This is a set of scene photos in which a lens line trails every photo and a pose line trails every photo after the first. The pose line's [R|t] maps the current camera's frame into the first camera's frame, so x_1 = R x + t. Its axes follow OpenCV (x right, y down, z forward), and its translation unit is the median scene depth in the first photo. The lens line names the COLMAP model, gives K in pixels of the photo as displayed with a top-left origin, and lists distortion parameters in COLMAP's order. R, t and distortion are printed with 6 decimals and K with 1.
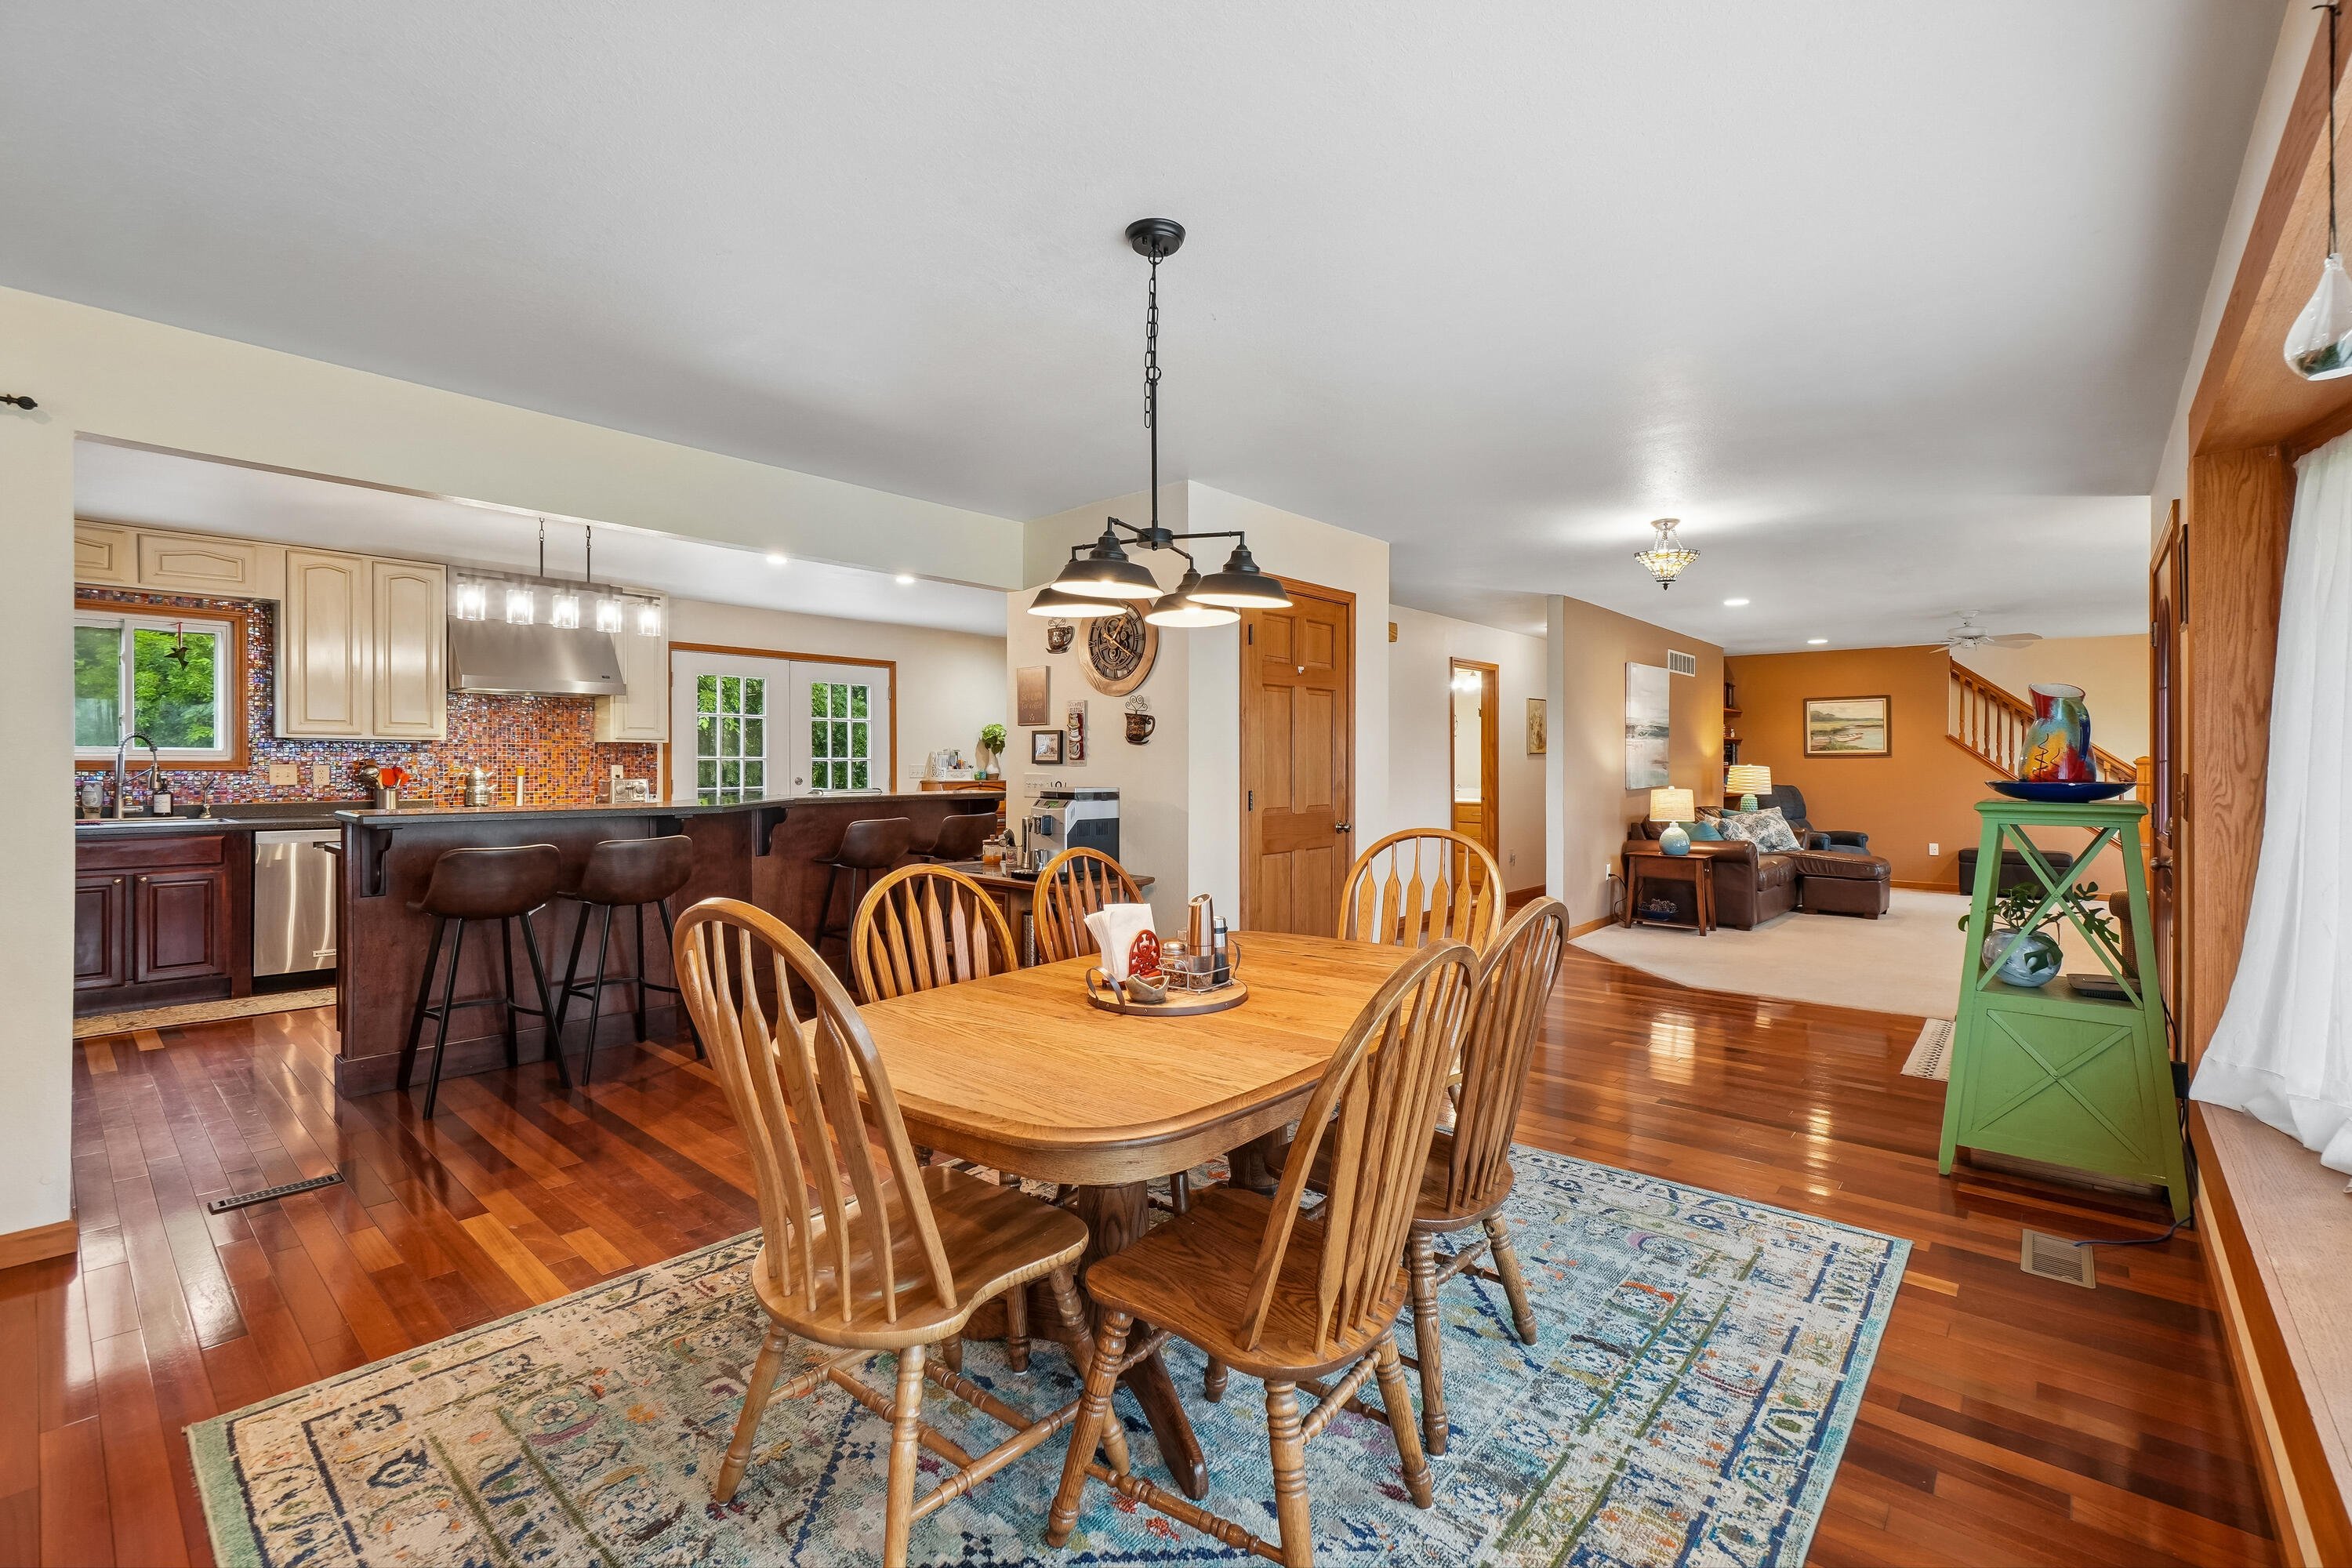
lens RADIAL K [[1013.2, 0, 1189.8], [0, 1013.2, 763.5], [0, 0, 1]] dist [-0.011255, 0.001265]
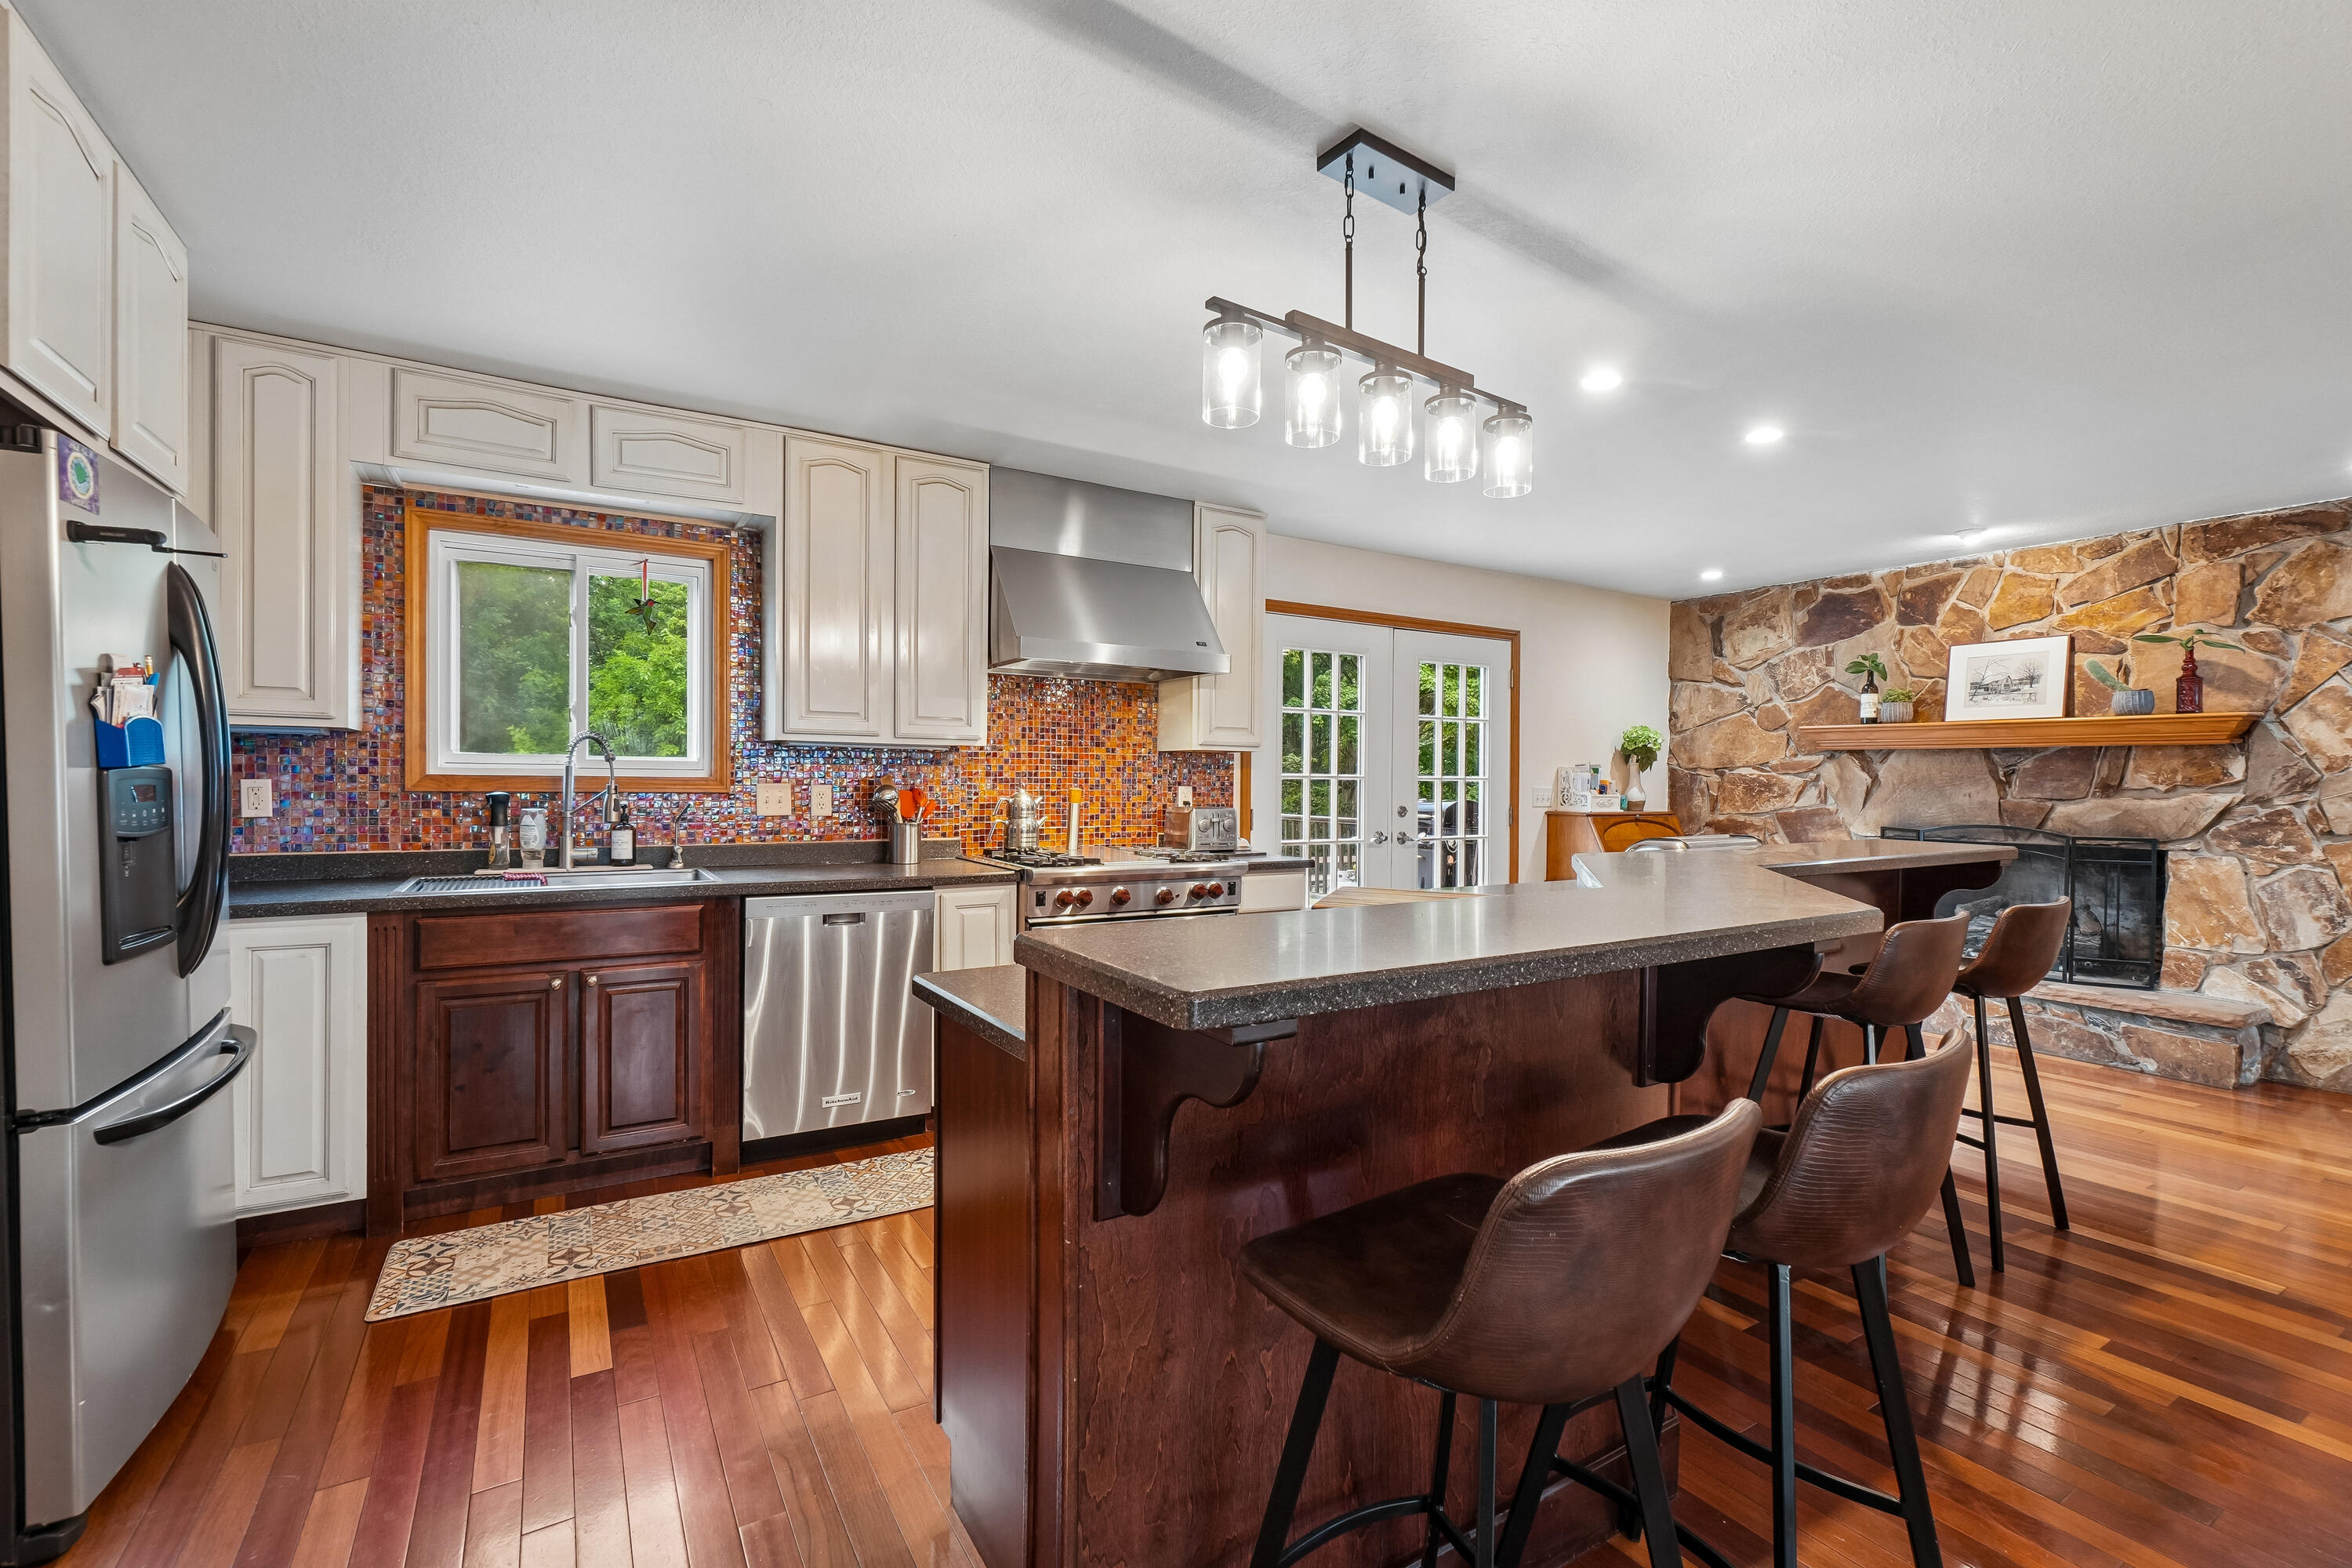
lens RADIAL K [[1013.2, 0, 1164.3], [0, 1013.2, 787.6], [0, 0, 1]] dist [-0.011255, 0.001265]
pose [[0.950221, 0.010618, -0.311396, -0.486713], [-0.007919, 0.999919, 0.009931, -0.004993], [0.311476, -0.006970, 0.950228, 0.486525]]
